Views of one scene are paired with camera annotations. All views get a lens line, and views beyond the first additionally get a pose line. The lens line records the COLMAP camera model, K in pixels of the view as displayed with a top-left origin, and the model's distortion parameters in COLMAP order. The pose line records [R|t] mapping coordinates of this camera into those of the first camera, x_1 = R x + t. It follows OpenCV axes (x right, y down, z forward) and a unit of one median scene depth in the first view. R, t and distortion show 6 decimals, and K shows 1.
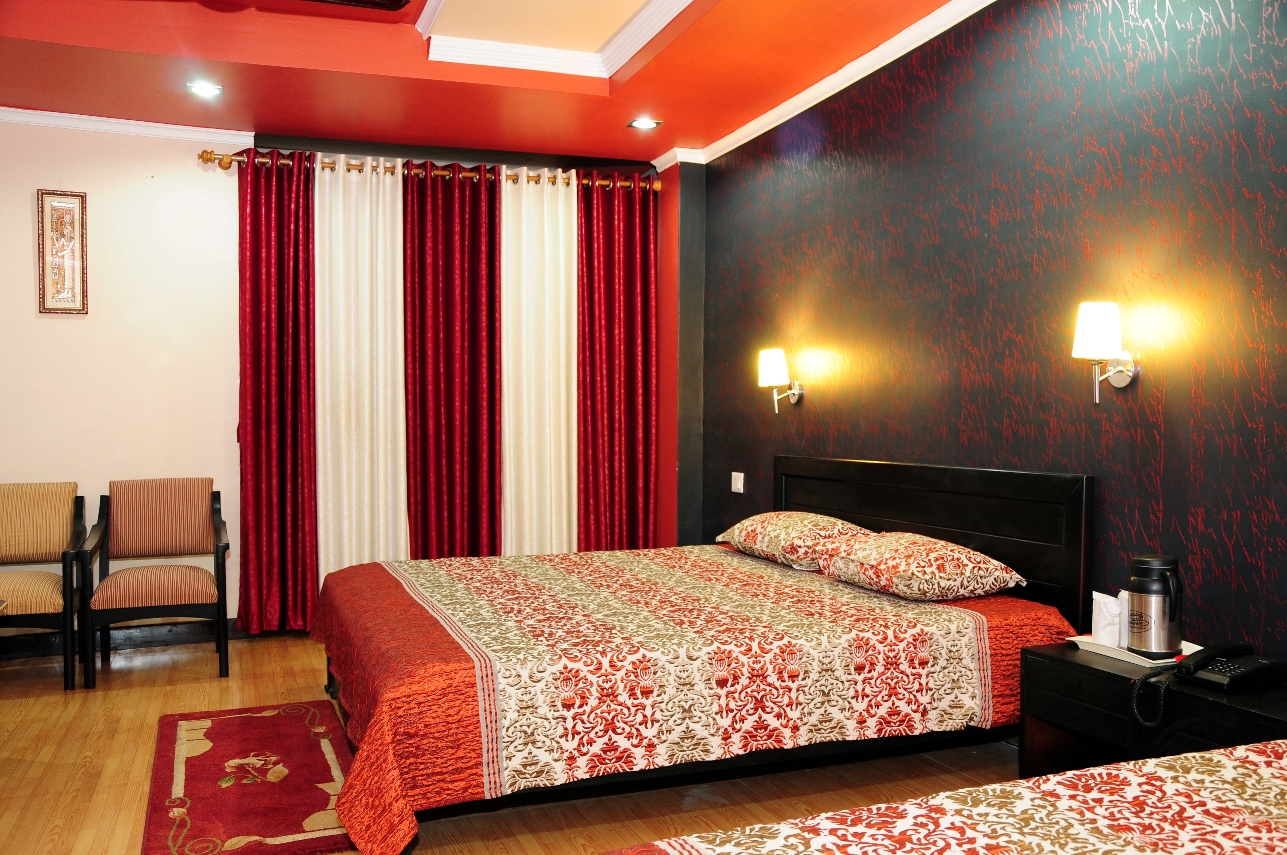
lens RADIAL K [[1106.3, 0, 643.5], [0, 1106.3, 427.5], [0, 0, 1]] dist [-0.121748, 0.188113]
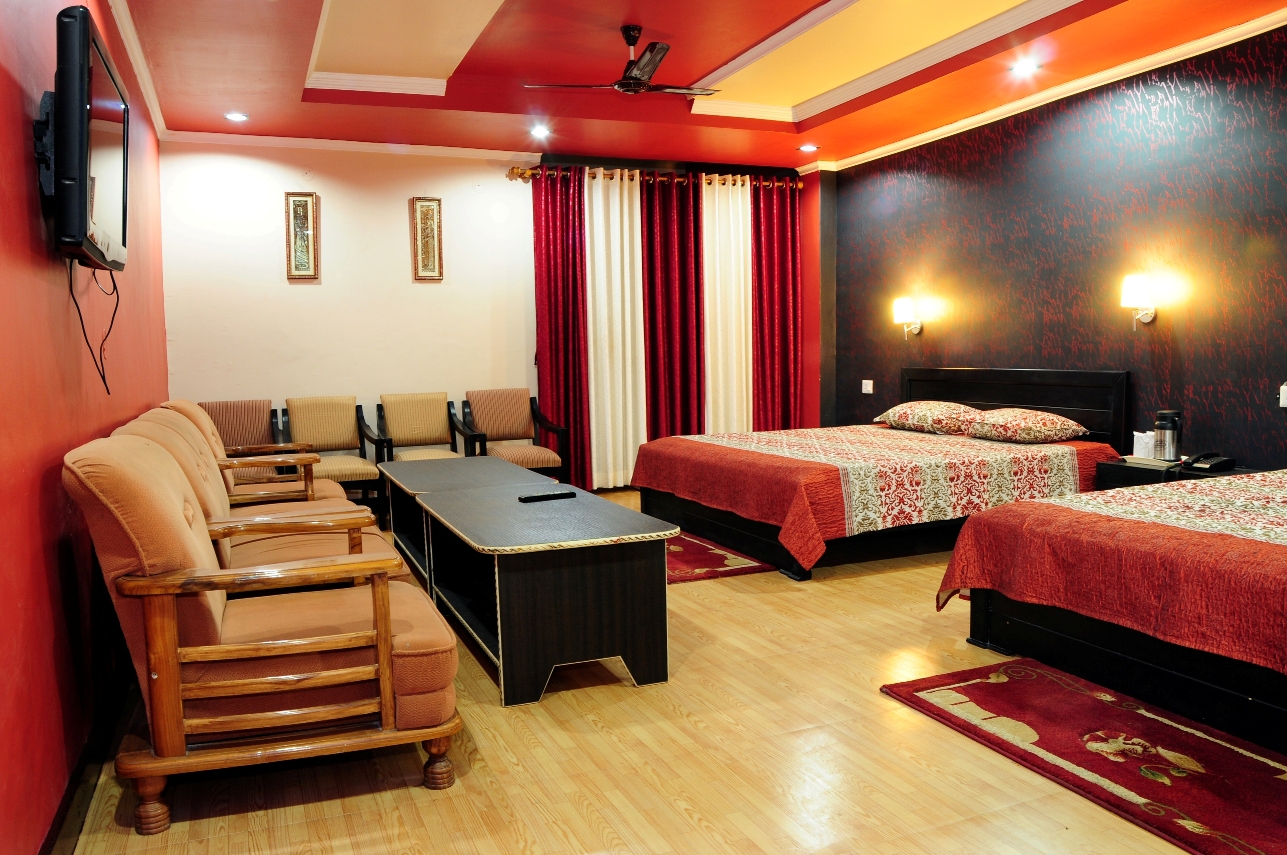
lens RADIAL K [[994.9, 0, 643.5], [0, 994.9, 427.5], [0, 0, 1]] dist [-0.157950, 0.131870]
pose [[0.999623, -0.017359, 0.021291, -0.401832], [0.015893, 0.997614, 0.067181, 0.015806], [-0.022407, -0.066817, 0.997514, -0.548037]]
